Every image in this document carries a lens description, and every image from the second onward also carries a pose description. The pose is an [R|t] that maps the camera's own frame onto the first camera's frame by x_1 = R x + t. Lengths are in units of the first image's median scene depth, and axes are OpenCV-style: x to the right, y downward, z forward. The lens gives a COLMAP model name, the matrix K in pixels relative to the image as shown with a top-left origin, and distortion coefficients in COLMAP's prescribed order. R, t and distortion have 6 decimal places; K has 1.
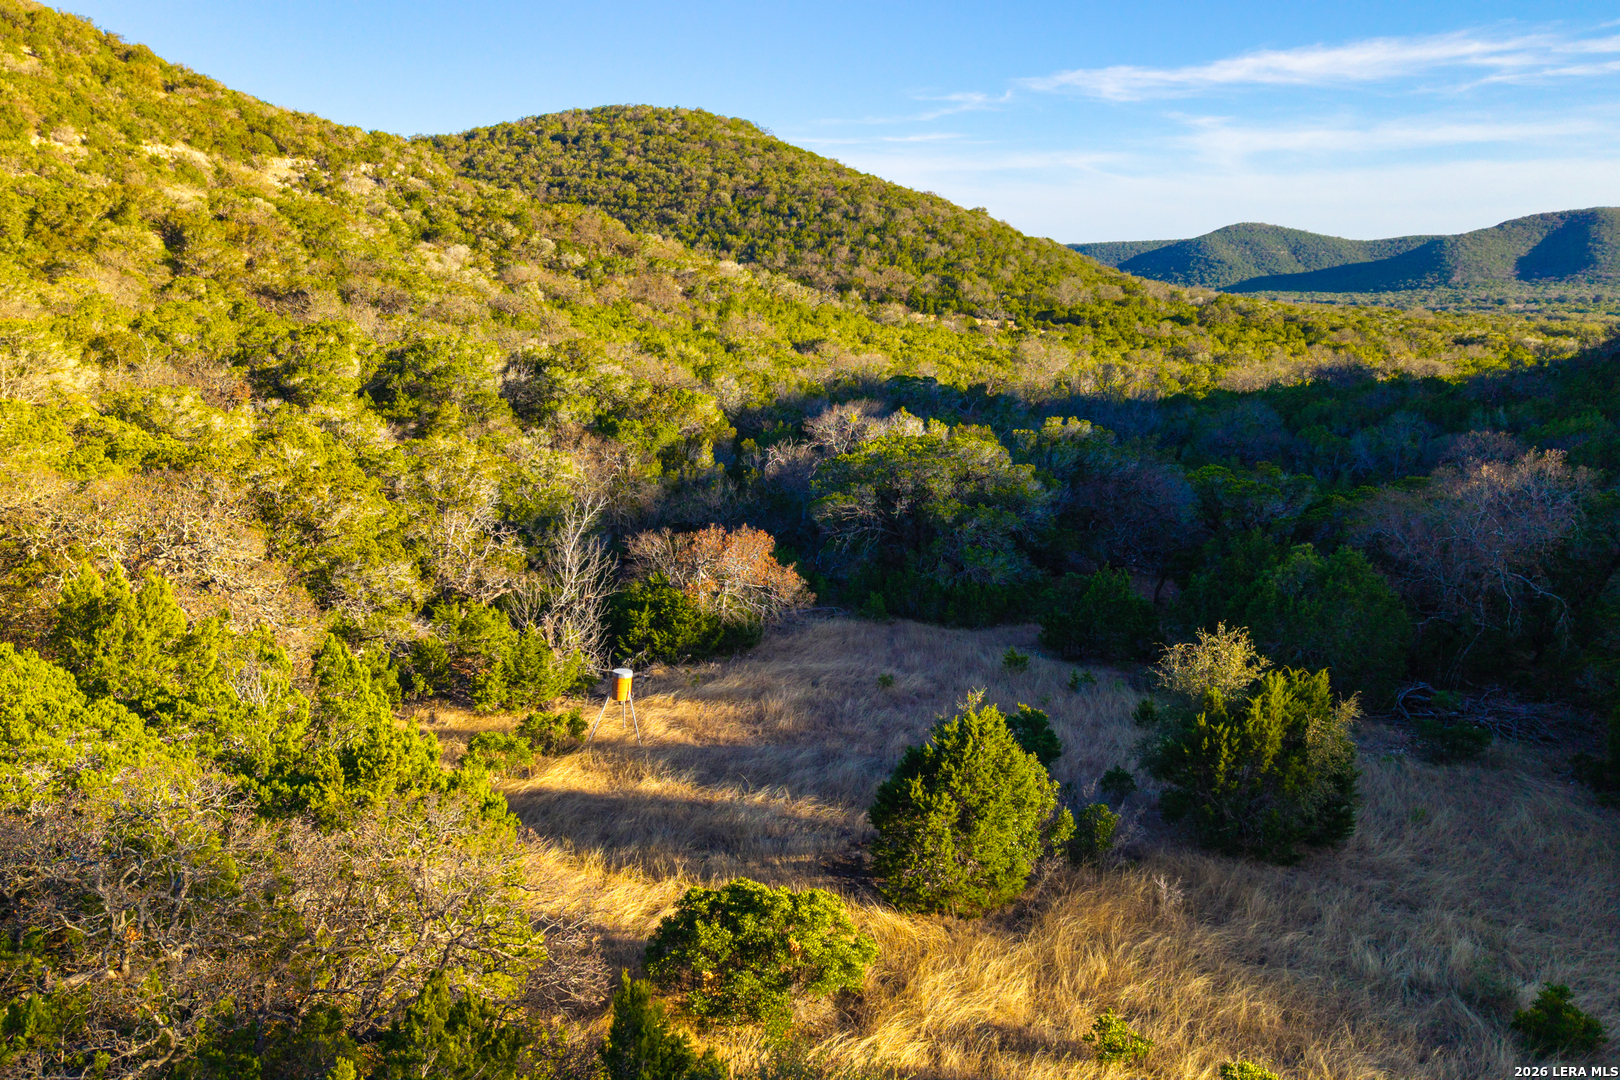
lens RADIAL K [[1292.9, 0, 783.8], [0, 1292.9, 548.7], [0, 0, 1]] dist [0.204085, -0.257182]
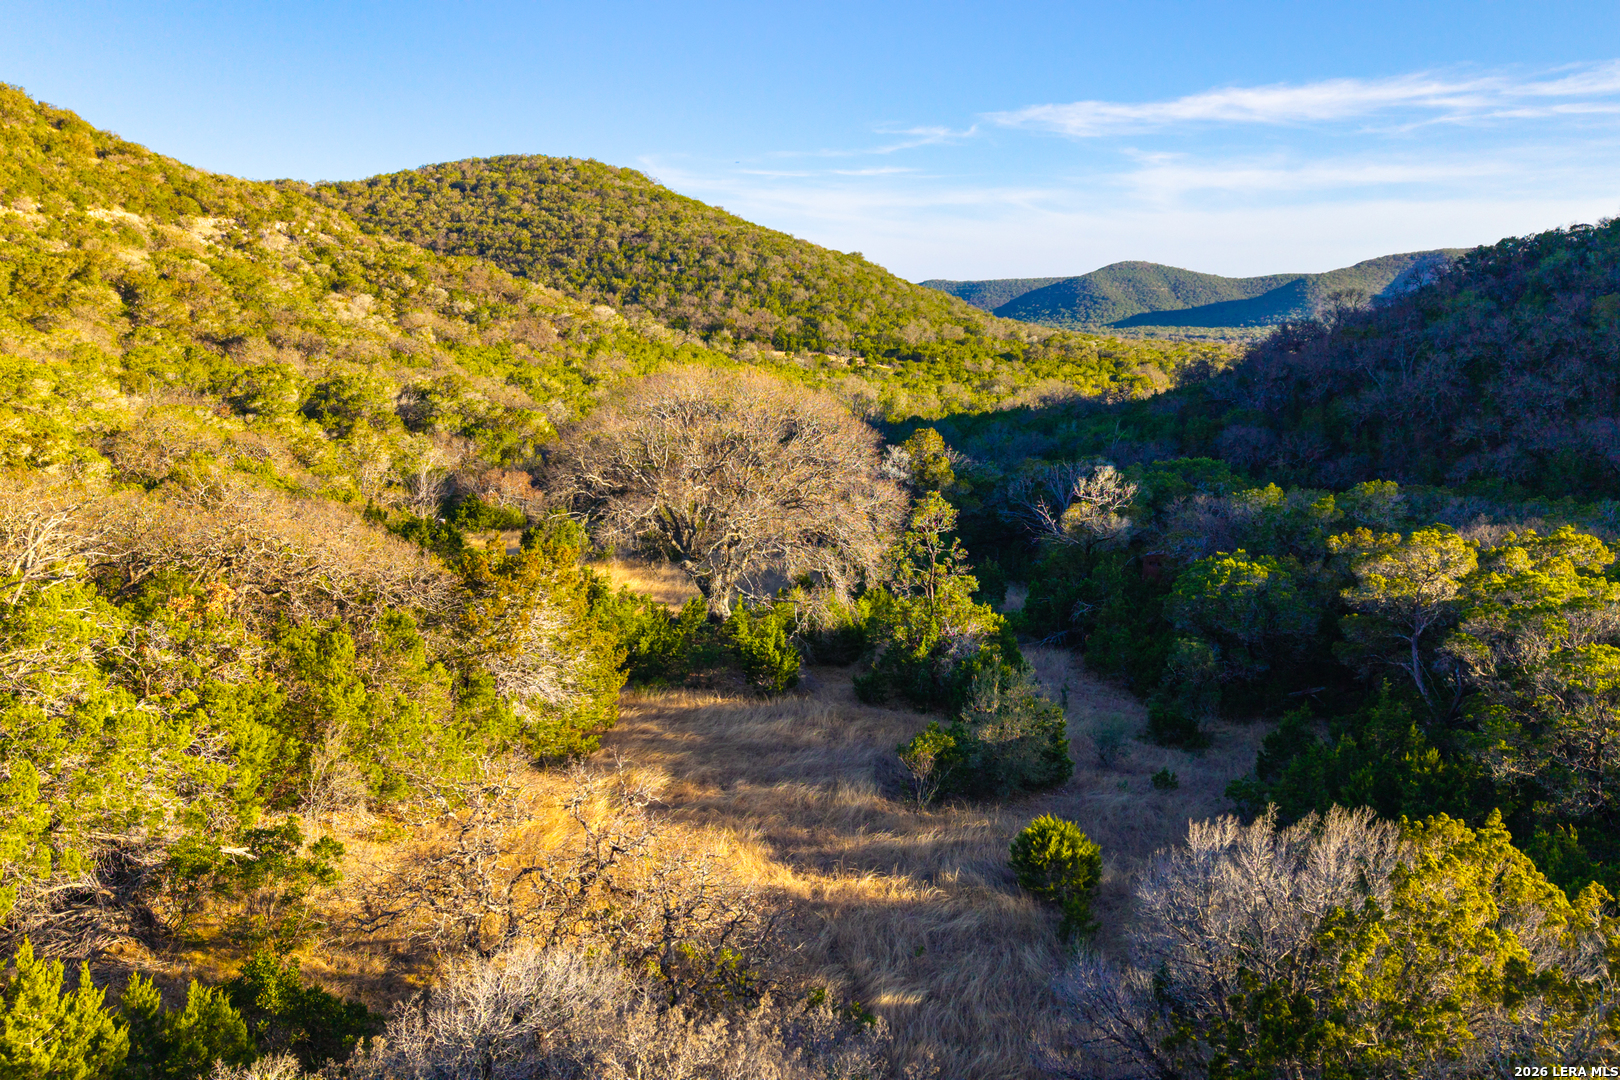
lens RADIAL K [[1292.9, 0, 783.8], [0, 1292.9, 548.7], [0, 0, 1]] dist [0.204085, -0.257182]
pose [[0.997730, -0.011556, 0.066339, 0.027106], [0.013150, 0.999634, -0.023635, 0.017124], [-0.066042, 0.024453, 0.997517, -0.114339]]
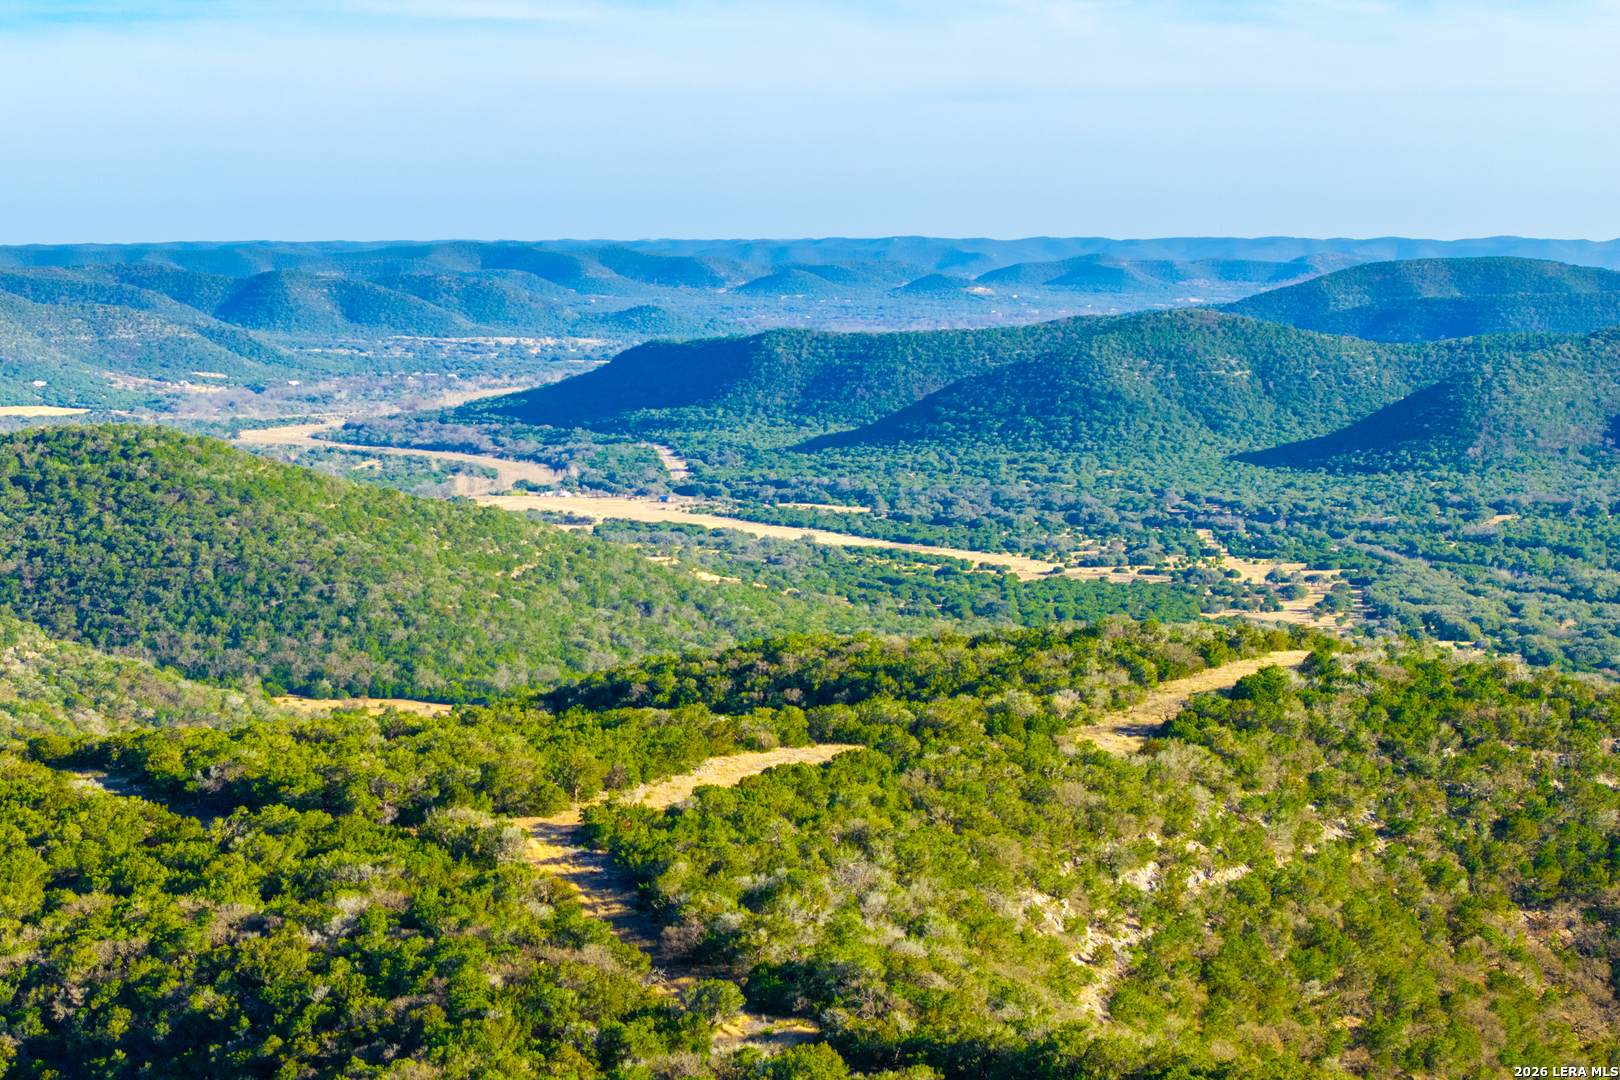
lens RADIAL K [[3985.1, 0, 810.0], [0, 3985.1, 540.0], [0, 0, 1]] dist [-0.166327, 0.684921]
pose [[0.989367, -0.011494, 0.144985, -0.033679], [0.030089, 0.991482, -0.126722, 0.151448], [-0.142293, 0.129737, 0.981285, -2.662593]]
